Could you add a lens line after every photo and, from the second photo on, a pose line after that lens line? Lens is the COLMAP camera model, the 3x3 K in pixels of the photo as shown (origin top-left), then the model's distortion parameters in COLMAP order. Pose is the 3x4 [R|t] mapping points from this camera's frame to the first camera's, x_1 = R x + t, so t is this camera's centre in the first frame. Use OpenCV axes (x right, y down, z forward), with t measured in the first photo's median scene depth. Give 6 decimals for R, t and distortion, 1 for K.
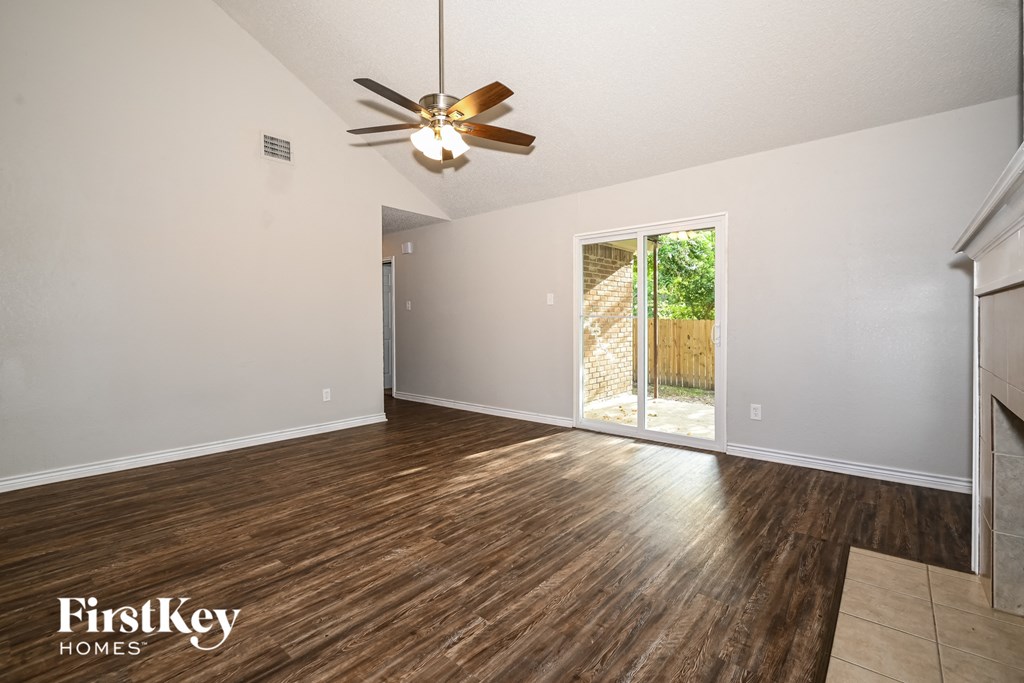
lens RADIAL K [[467.9, 0, 505.6], [0, 467.9, 320.4], [0, 0, 1]] dist [0.001419, -0.000096]
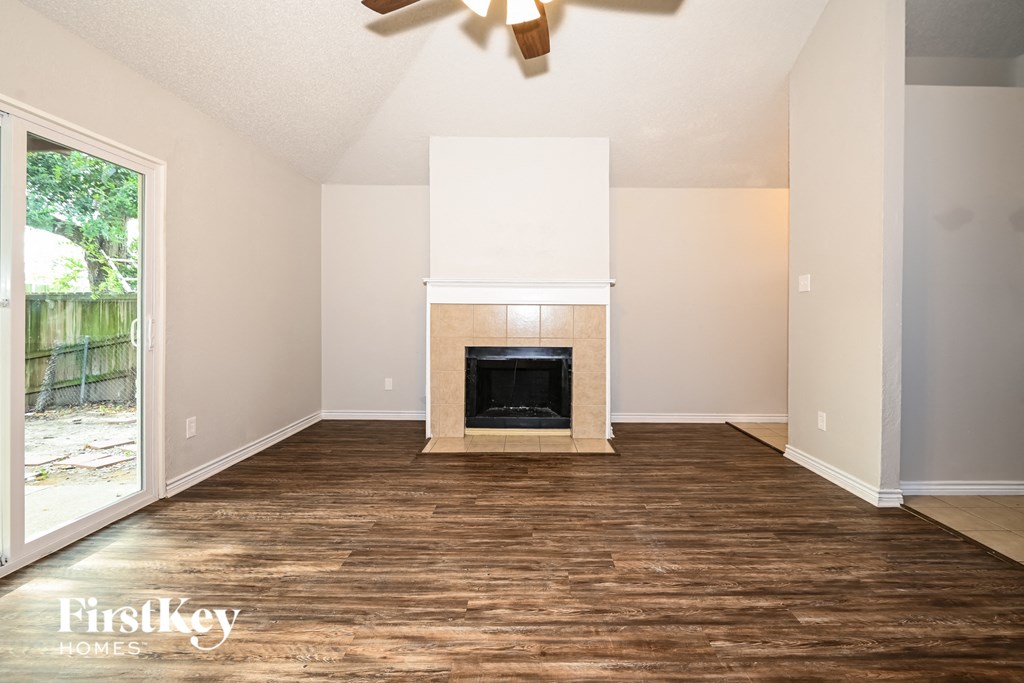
lens RADIAL K [[467.7, 0, 523.9], [0, 467.7, 316.9], [0, 0, 1]] dist [-0.008678, 0.000206]
pose [[-0.647114, -0.004309, 0.762381, -0.625874], [-0.003075, 0.999991, 0.003043, -0.000275], [-0.762387, -0.000375, -0.647121, 1.497291]]
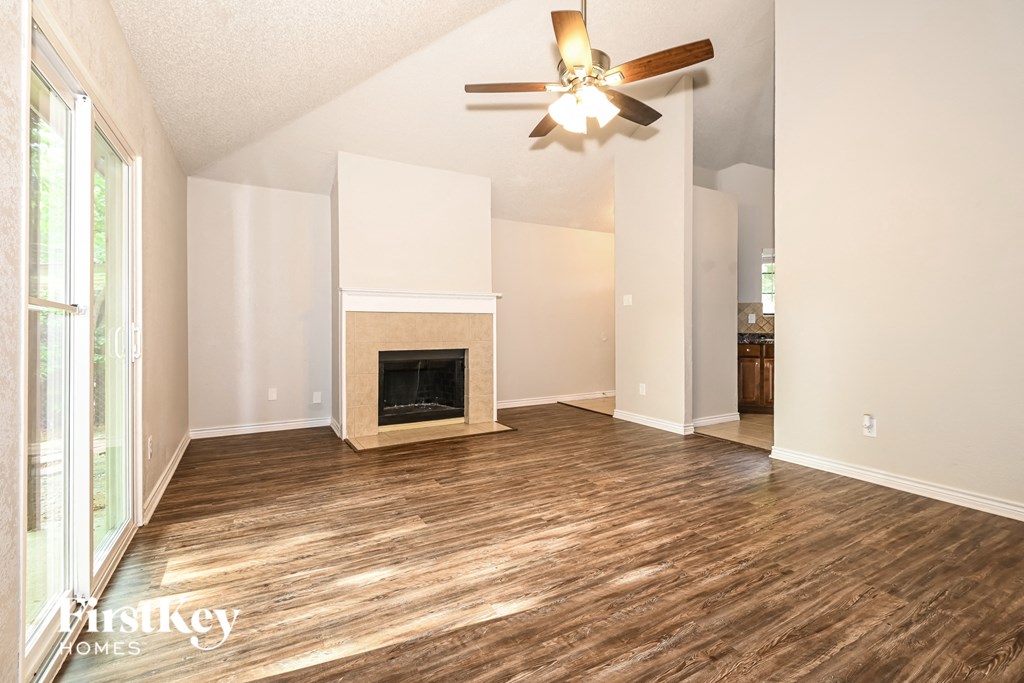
lens RADIAL K [[467.9, 0, 505.6], [0, 467.9, 320.4], [0, 0, 1]] dist [0.001419, -0.000096]
pose [[-0.941446, 0.005306, 0.337121, -0.322249], [0.002830, 0.999965, -0.007834, 0.007266], [-0.337151, -0.006421, -0.941429, 2.075854]]
